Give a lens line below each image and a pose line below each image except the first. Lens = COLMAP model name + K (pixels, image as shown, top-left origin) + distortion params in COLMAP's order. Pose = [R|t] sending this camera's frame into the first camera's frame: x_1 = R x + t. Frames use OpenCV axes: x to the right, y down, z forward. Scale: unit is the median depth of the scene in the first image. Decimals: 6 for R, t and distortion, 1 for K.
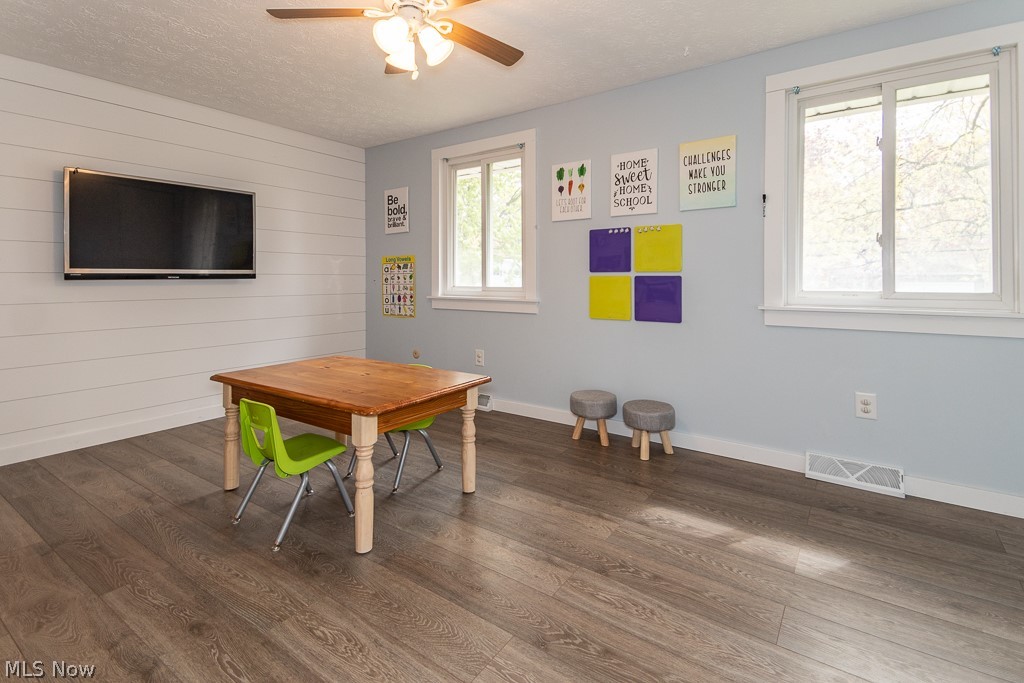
lens RADIAL K [[491.1, 0, 512.0], [0, 491.1, 341.5], [0, 0, 1]] dist [0.001194, 0.000258]
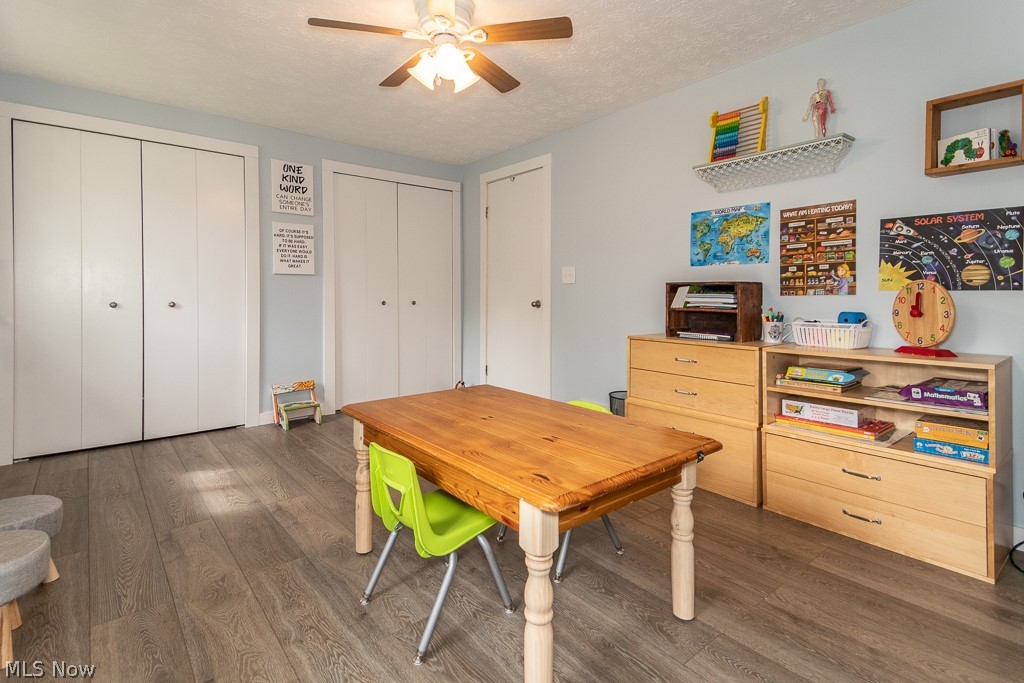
lens RADIAL K [[491.1, 0, 512.0], [0, 491.1, 341.5], [0, 0, 1]] dist [0.001194, 0.000258]
pose [[-0.967378, -0.032978, 0.251181, -0.569812], [0.023980, 0.975119, 0.220380, -0.226684], [-0.252199, 0.219214, -0.942518, 1.796192]]
